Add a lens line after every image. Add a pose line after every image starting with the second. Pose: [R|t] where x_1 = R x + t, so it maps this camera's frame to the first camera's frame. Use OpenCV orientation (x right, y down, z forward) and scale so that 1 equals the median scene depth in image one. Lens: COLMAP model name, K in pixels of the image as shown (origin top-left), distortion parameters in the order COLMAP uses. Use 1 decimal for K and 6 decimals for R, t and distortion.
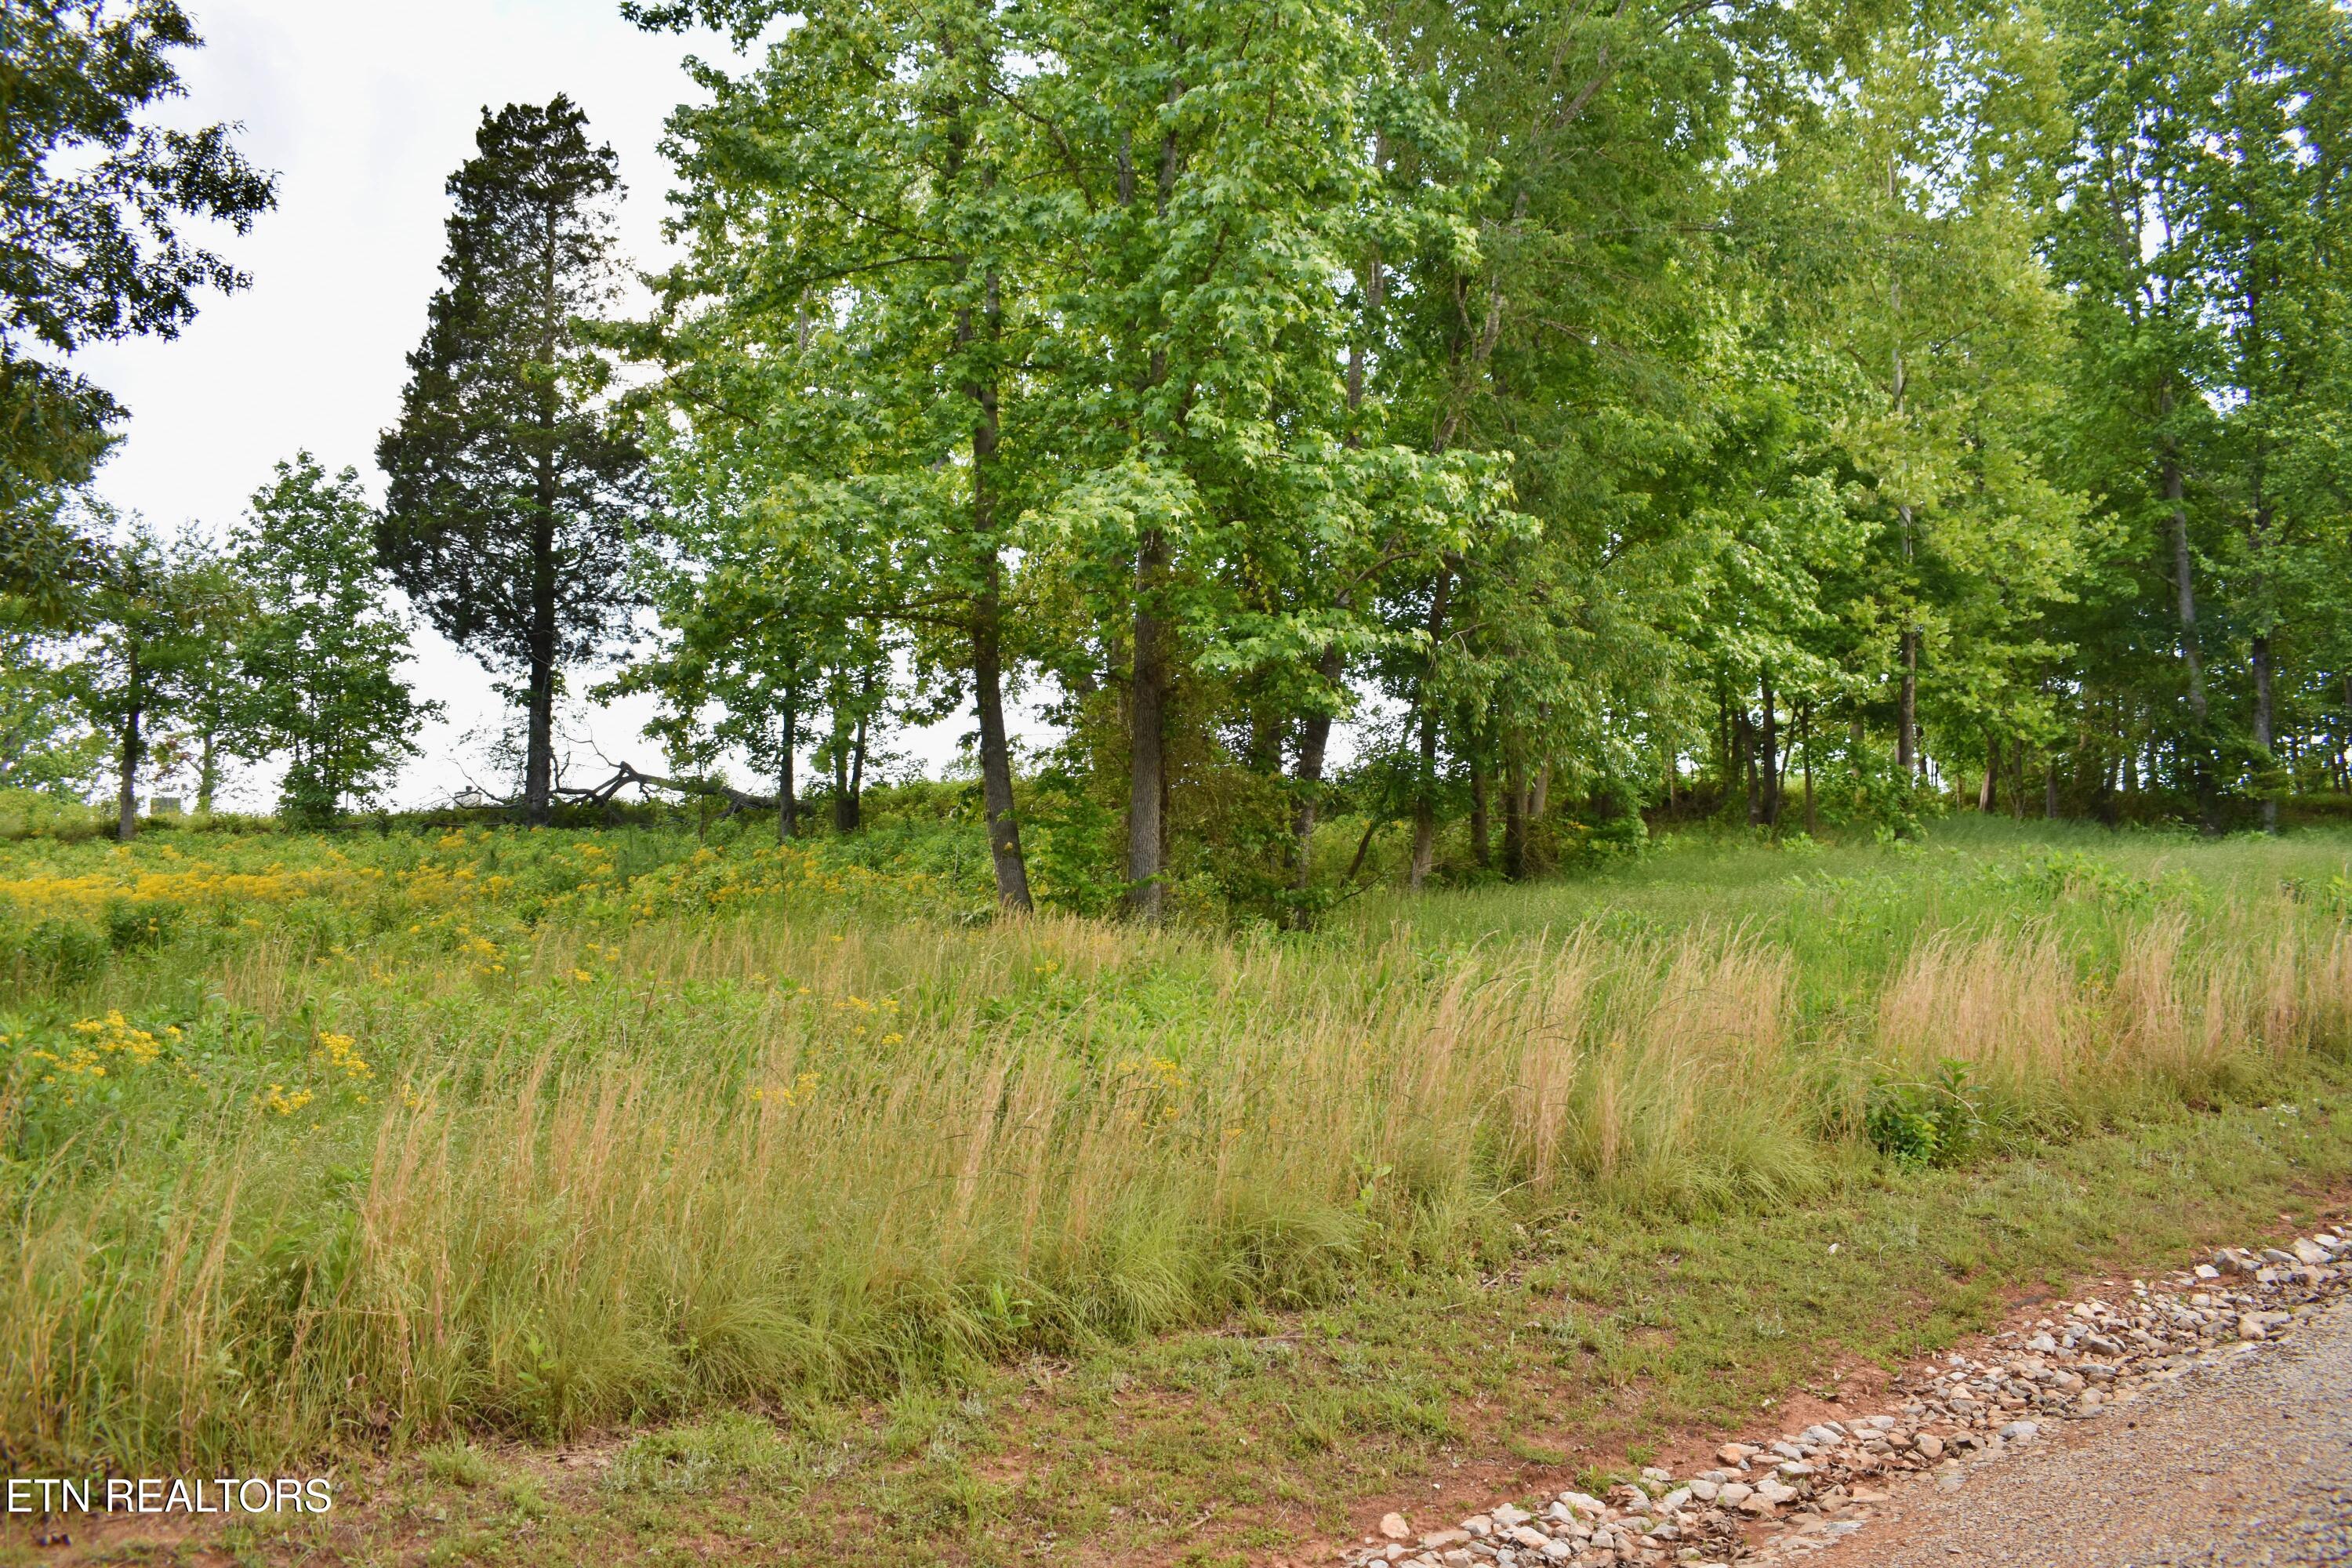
lens RADIAL K [[1806.5, 0, 1180.4], [0, 1806.5, 774.1], [0, 0, 1]] dist [-0.090162, -0.011038]
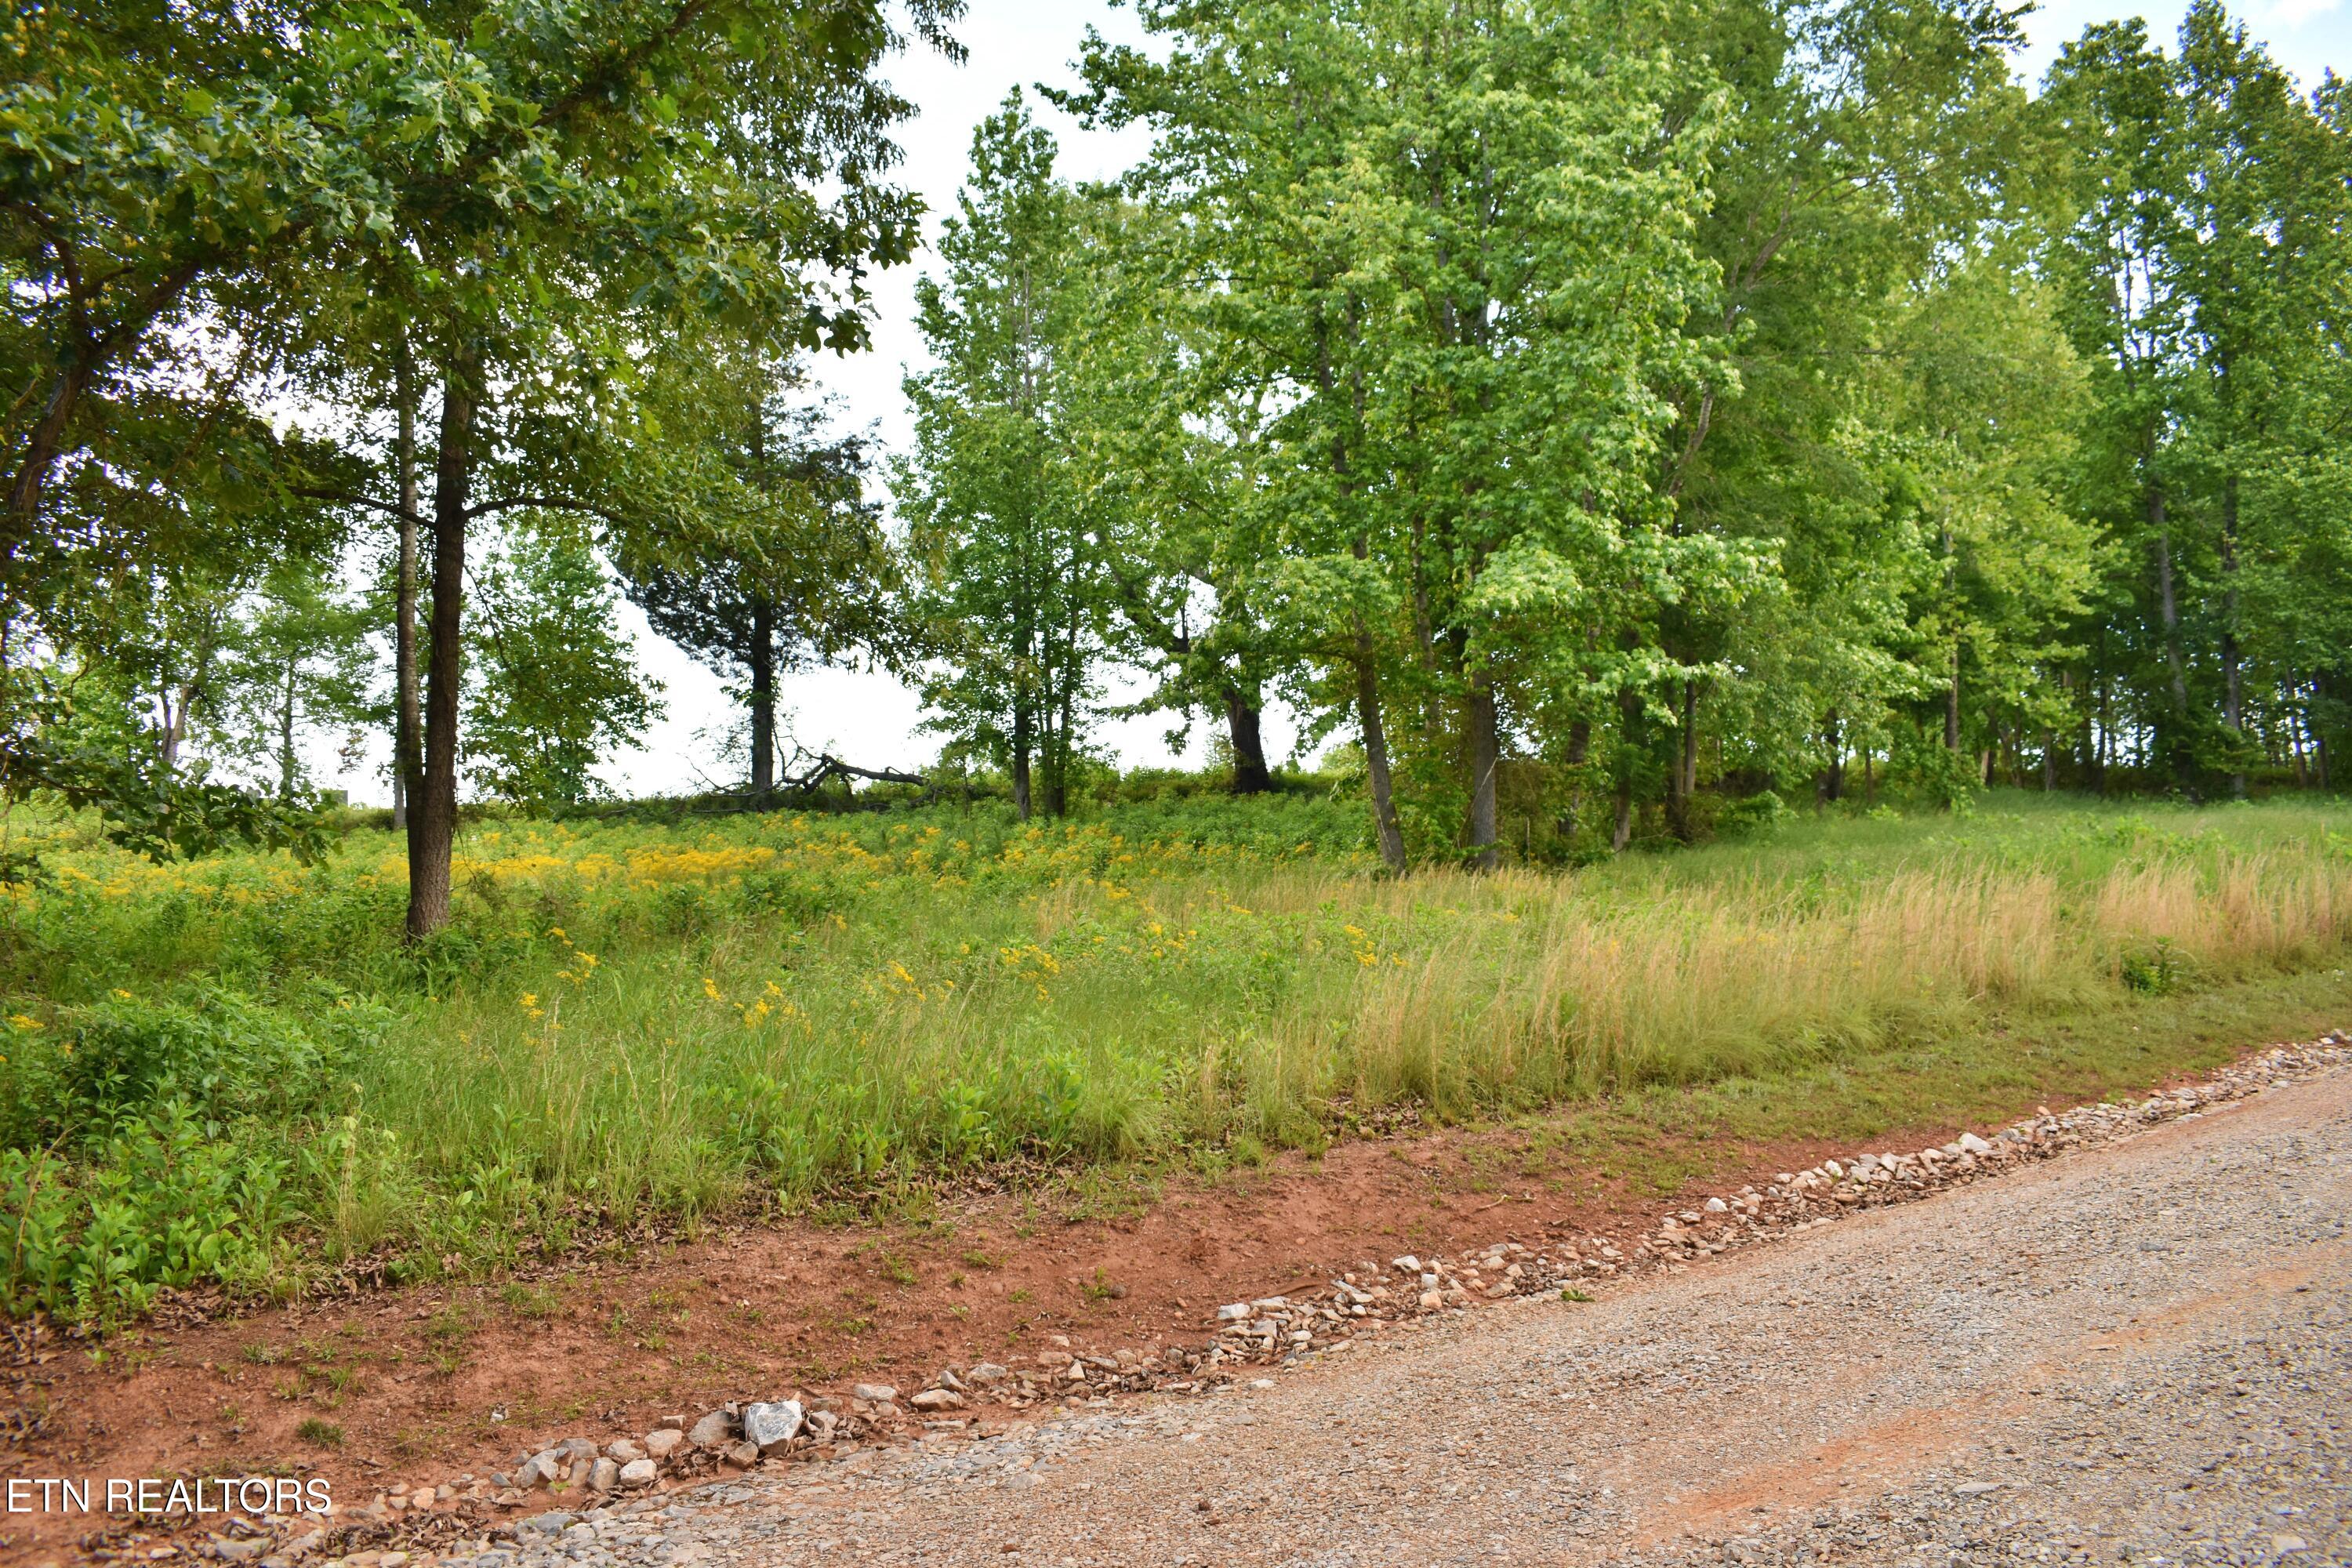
lens RADIAL K [[1806.5, 0, 1168.3], [0, 1806.5, 785.3], [0, 0, 1]] dist [-0.090162, -0.011038]
pose [[0.999222, -0.010747, 0.037935, -0.188873], [0.010041, 0.999774, 0.018738, -0.008256], [-0.038128, -0.018343, 0.999104, -0.209069]]
